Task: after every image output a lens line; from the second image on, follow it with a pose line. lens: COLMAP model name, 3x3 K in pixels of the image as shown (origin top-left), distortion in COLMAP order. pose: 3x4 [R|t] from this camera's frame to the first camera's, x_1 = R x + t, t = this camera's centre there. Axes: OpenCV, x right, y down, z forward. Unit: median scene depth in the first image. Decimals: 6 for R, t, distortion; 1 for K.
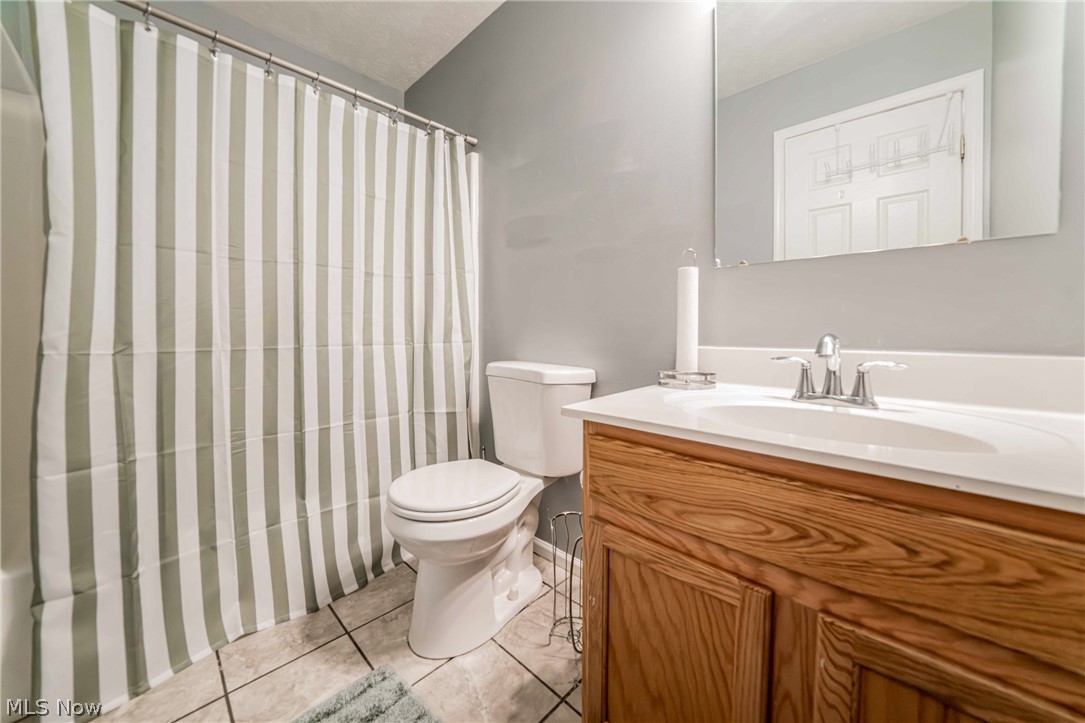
lens RADIAL K [[382.5, 0, 539.7], [0, 382.5, 340.8], [0, 0, 1]] dist [-0.026541, -0.000071]
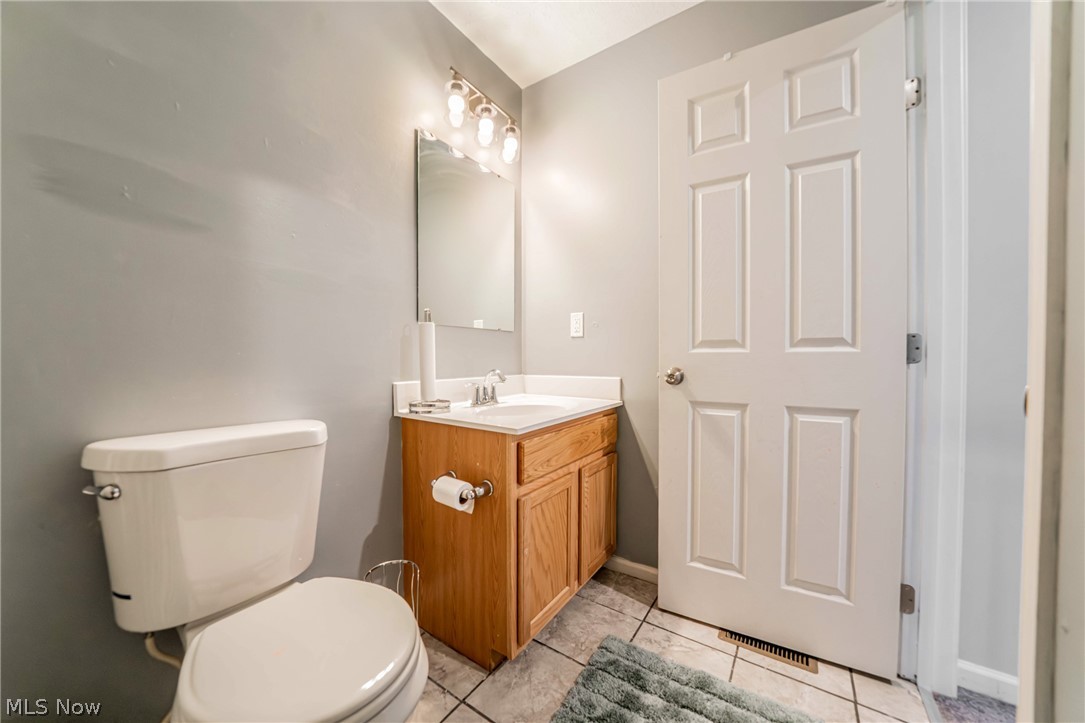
lens RADIAL K [[379.7, 0, 539.6], [0, 379.7, 352.3], [0, 0, 1]] dist [-0.025063, -0.000034]
pose [[-0.158209, 0.001425, 0.987405, -1.423188], [0.018663, 0.999825, 0.001548, -0.116208], [-0.987229, 0.018673, -0.158208, 1.220256]]
